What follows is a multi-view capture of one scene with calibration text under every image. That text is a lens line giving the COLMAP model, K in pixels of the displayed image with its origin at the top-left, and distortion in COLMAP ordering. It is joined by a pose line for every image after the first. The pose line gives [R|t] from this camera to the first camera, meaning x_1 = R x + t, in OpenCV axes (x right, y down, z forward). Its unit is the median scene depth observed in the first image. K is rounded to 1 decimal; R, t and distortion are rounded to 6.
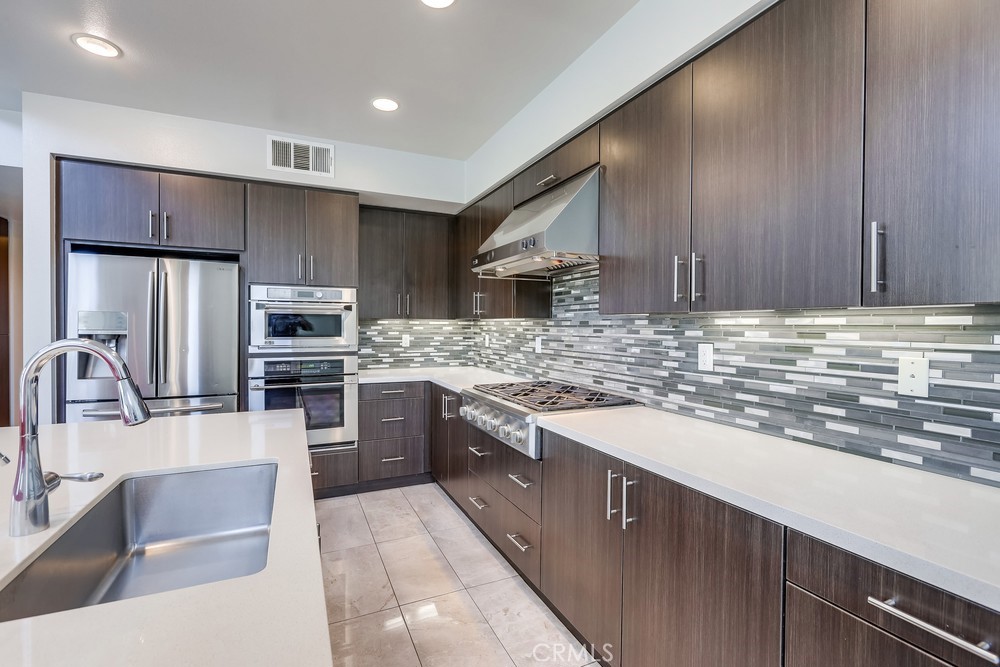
lens RADIAL K [[441.8, 0, 489.6], [0, 441.8, 332.6], [0, 0, 1]] dist [-0.005479, 0.002641]
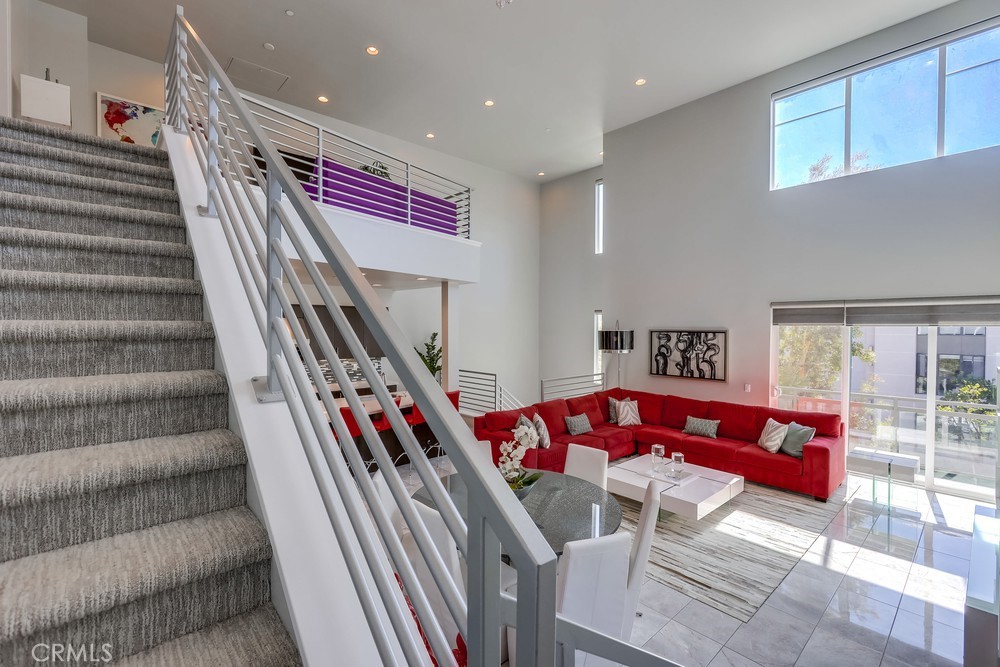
lens RADIAL K [[441.8, 0, 494.8], [0, 441.8, 333.0], [0, 0, 1]] dist [-0.005479, 0.002641]
pose [[-0.296690, -0.019675, 0.954771, -3.719689], [0.012987, 0.999612, 0.024635, -0.343641], [-0.954886, 0.019708, -0.296320, 0.600826]]
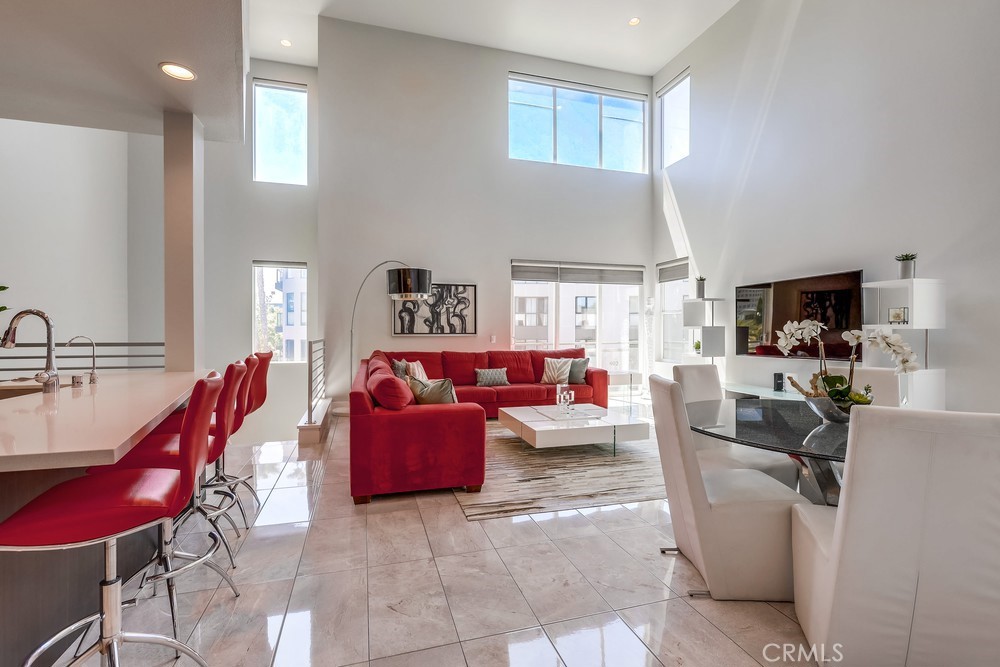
lens RADIAL K [[441.8, 0, 486.1], [0, 441.8, 333.5], [0, 0, 1]] dist [-0.005479, 0.002641]
pose [[-0.990028, -0.003247, 0.140831, -1.575526], [0.000486, 0.999650, 0.026469, 0.037658], [-0.140867, 0.026273, -0.989680, 1.283281]]
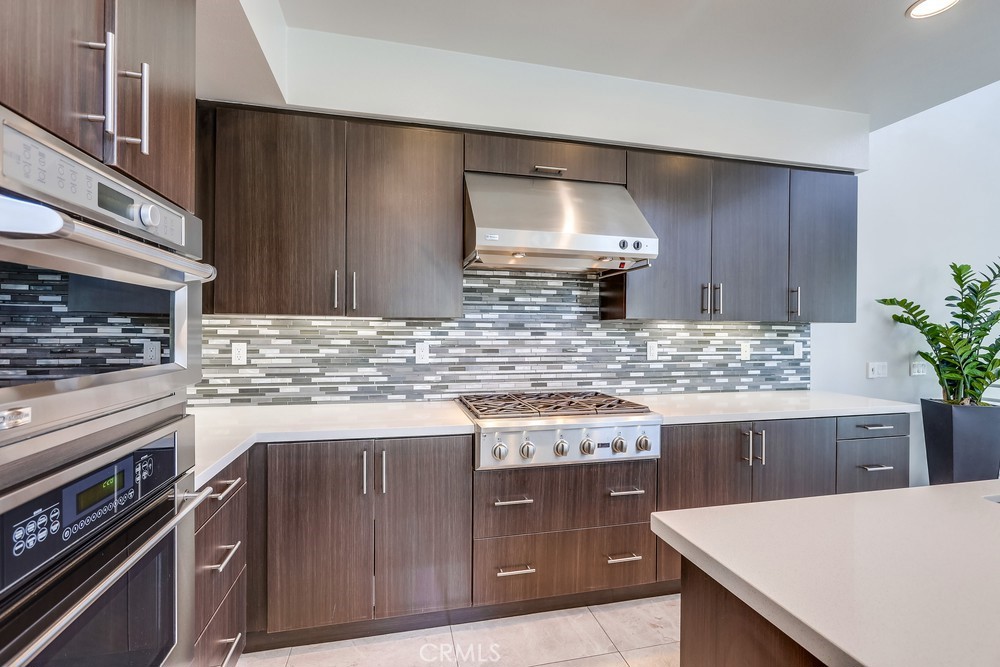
lens RADIAL K [[441.8, 0, 493.3], [0, 441.8, 333.8], [0, 0, 1]] dist [-0.005479, 0.002641]
pose [[0.191815, -0.010078, 0.981379, -0.969224], [0.009950, 0.999916, 0.008323, -0.016166], [-0.981381, 0.008168, 0.191899, 1.161280]]
